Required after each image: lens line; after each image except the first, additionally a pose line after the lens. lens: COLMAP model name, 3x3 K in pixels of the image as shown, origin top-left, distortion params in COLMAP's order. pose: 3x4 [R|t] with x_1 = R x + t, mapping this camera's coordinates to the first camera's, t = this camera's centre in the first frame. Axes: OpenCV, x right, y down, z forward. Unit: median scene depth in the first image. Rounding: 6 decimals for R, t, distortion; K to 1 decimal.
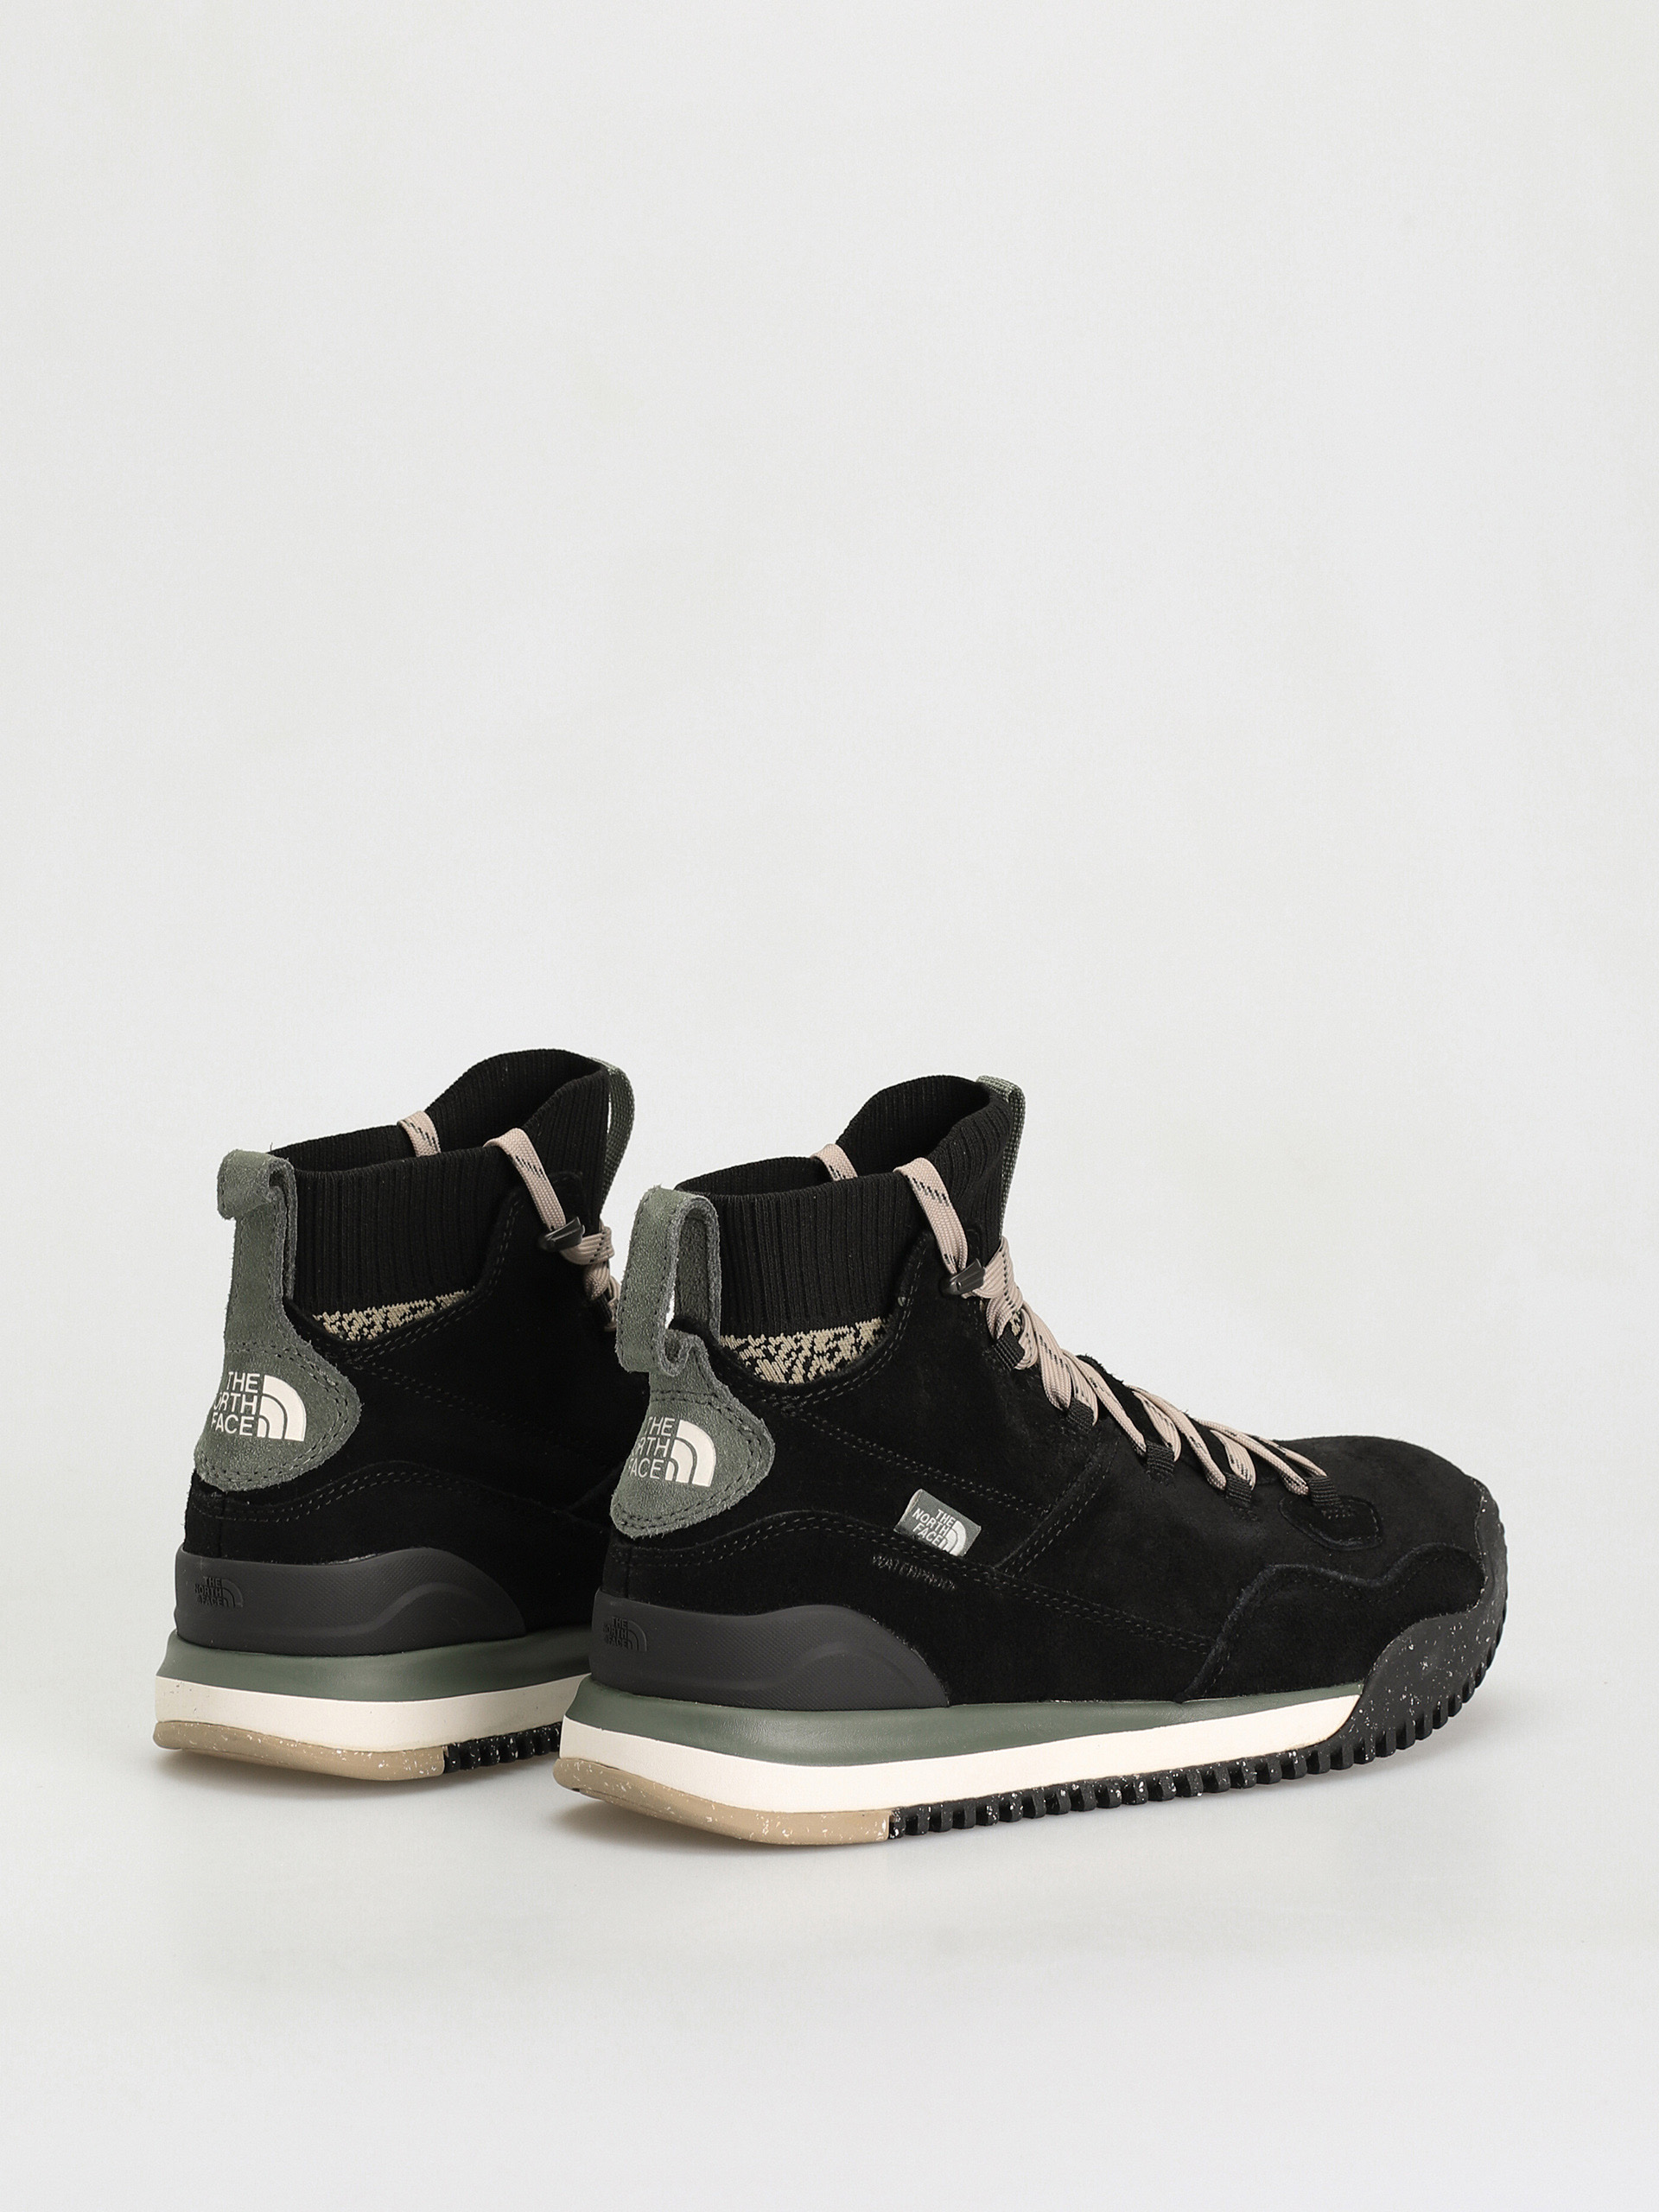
lens RADIAL K [[7518.4, 0, 829.5], [0, 7518.4, 1106.0], [0, 0, 1]] dist [0.029975, -2.164406]
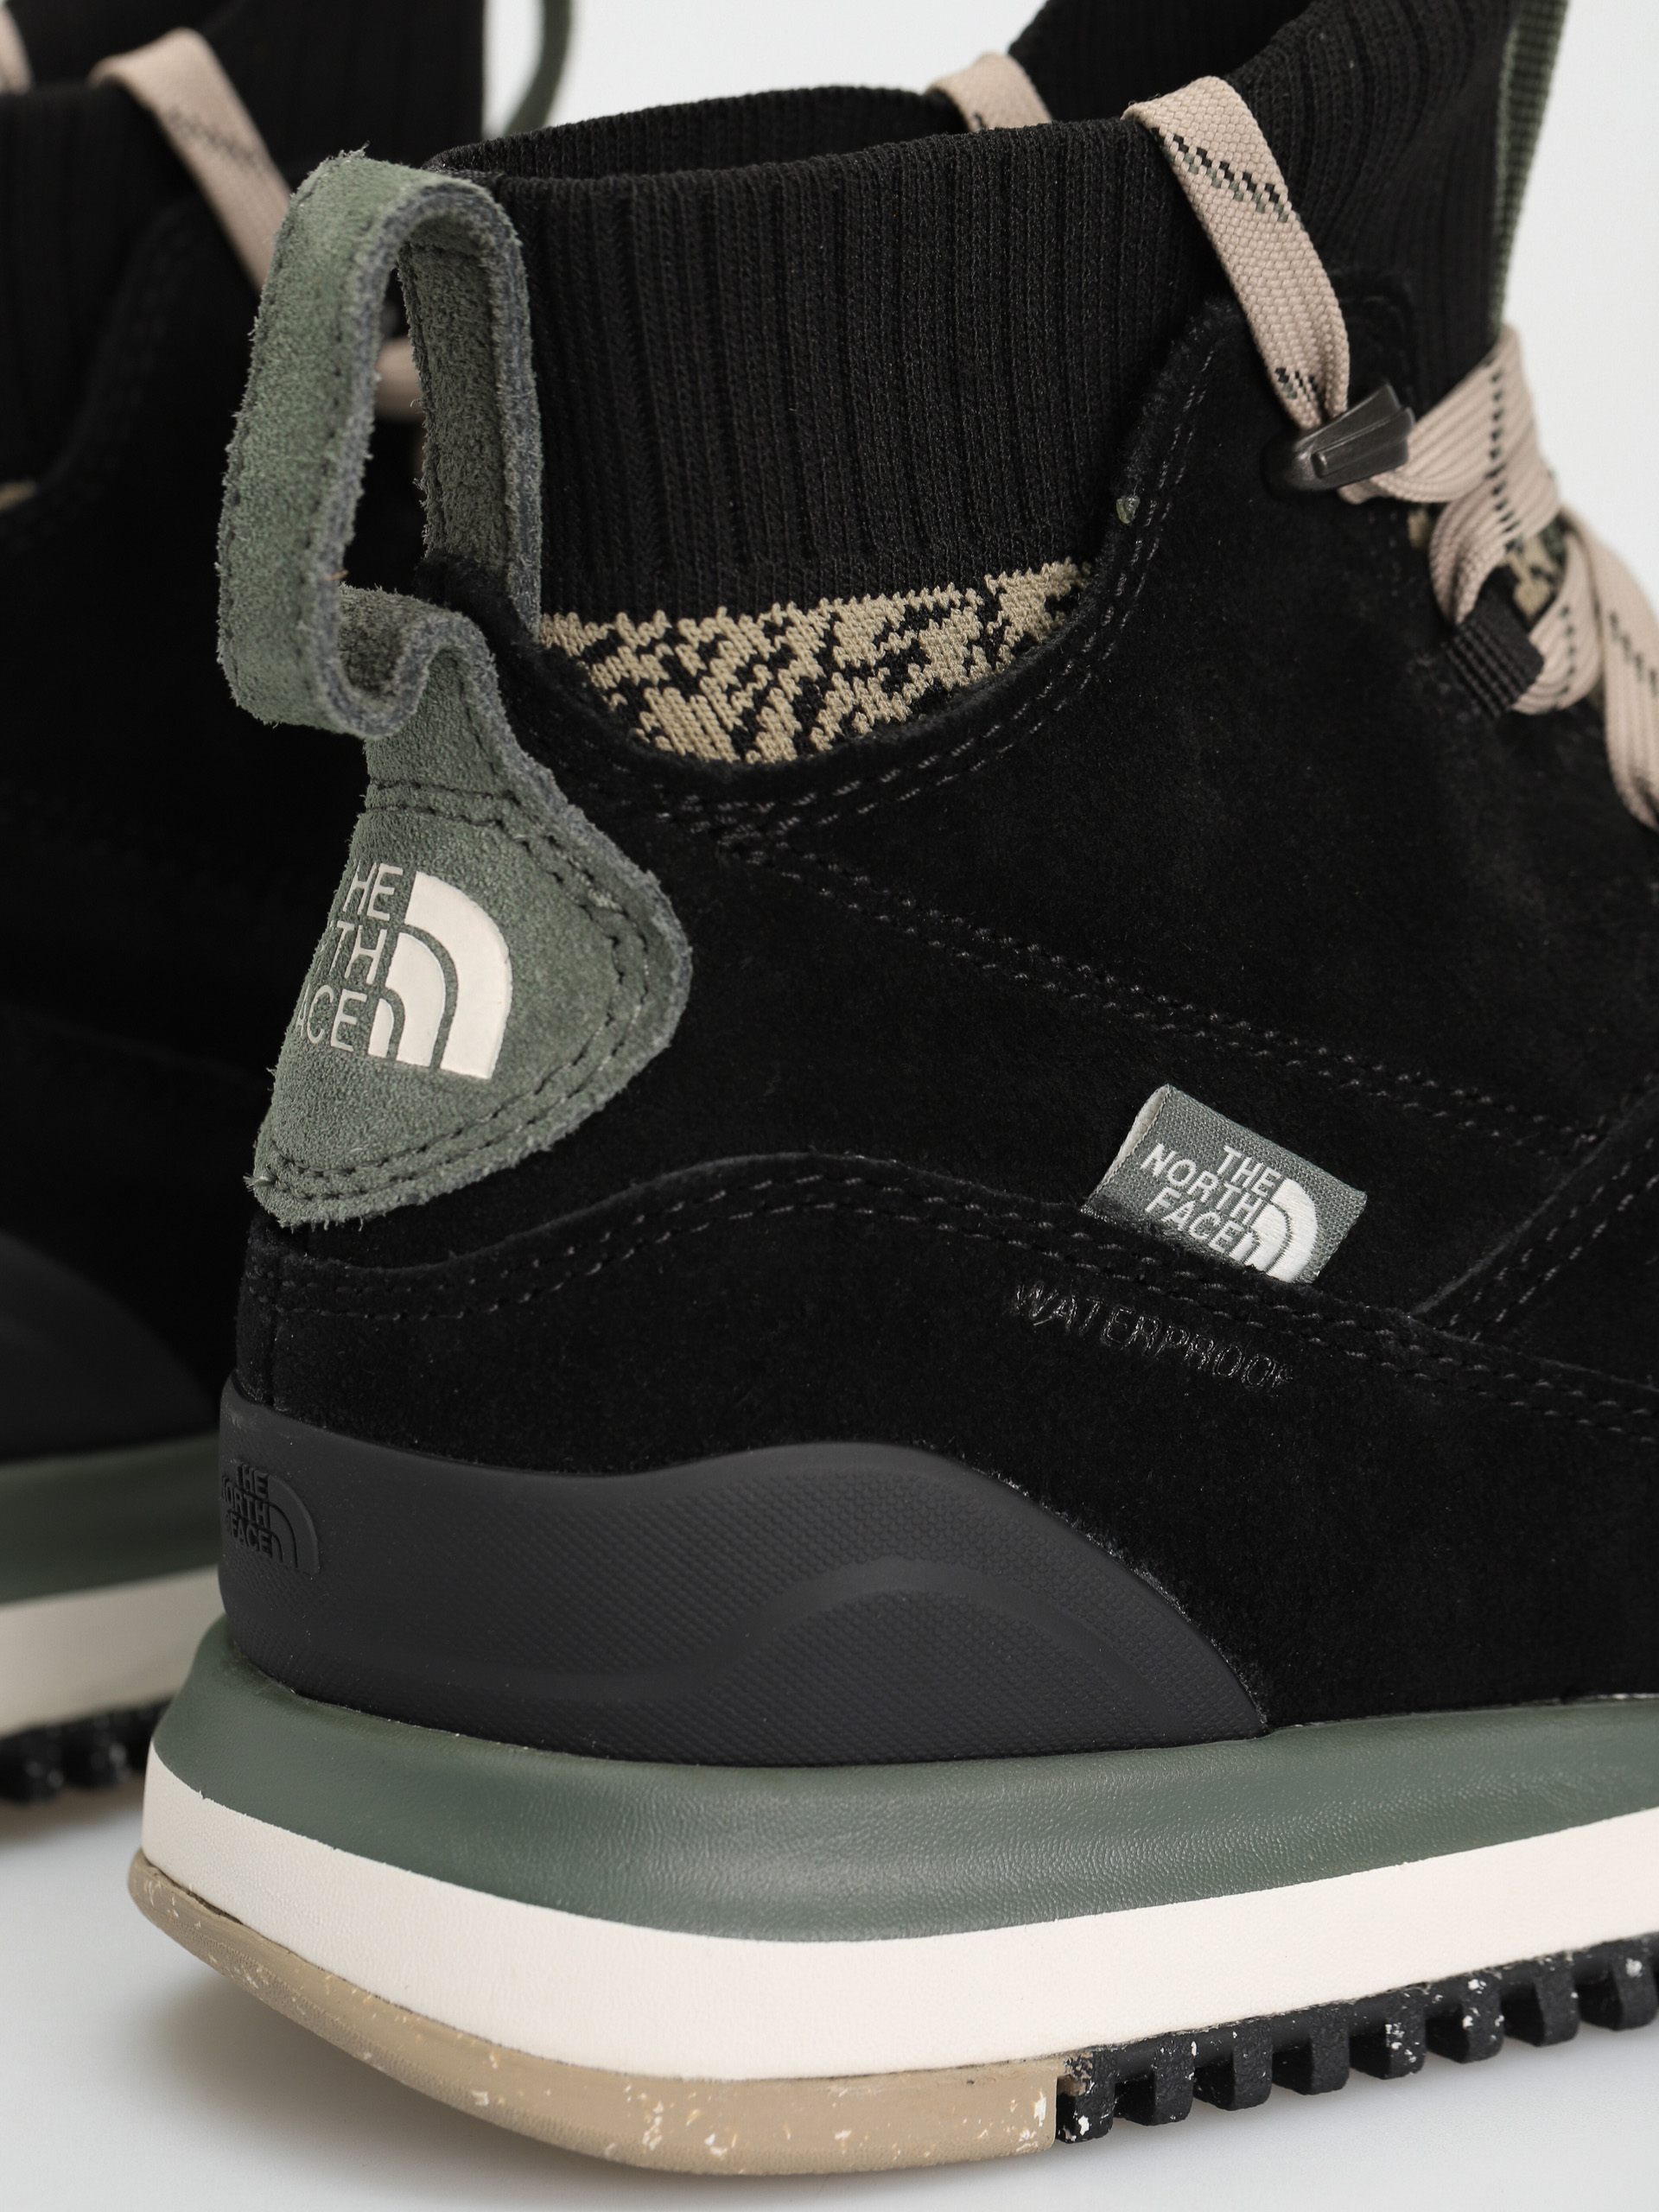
lens RADIAL K [[7518.4, 0, 829.5], [0, 7518.4, 1106.0], [0, 0, 1]] dist [0.029975, -2.164406]
pose [[0.986442, 0.012297, -0.163648, 0.051314], [0.003931, 0.995132, 0.098470, 0.019688], [0.164062, -0.097779, 0.981592, 0.678824]]
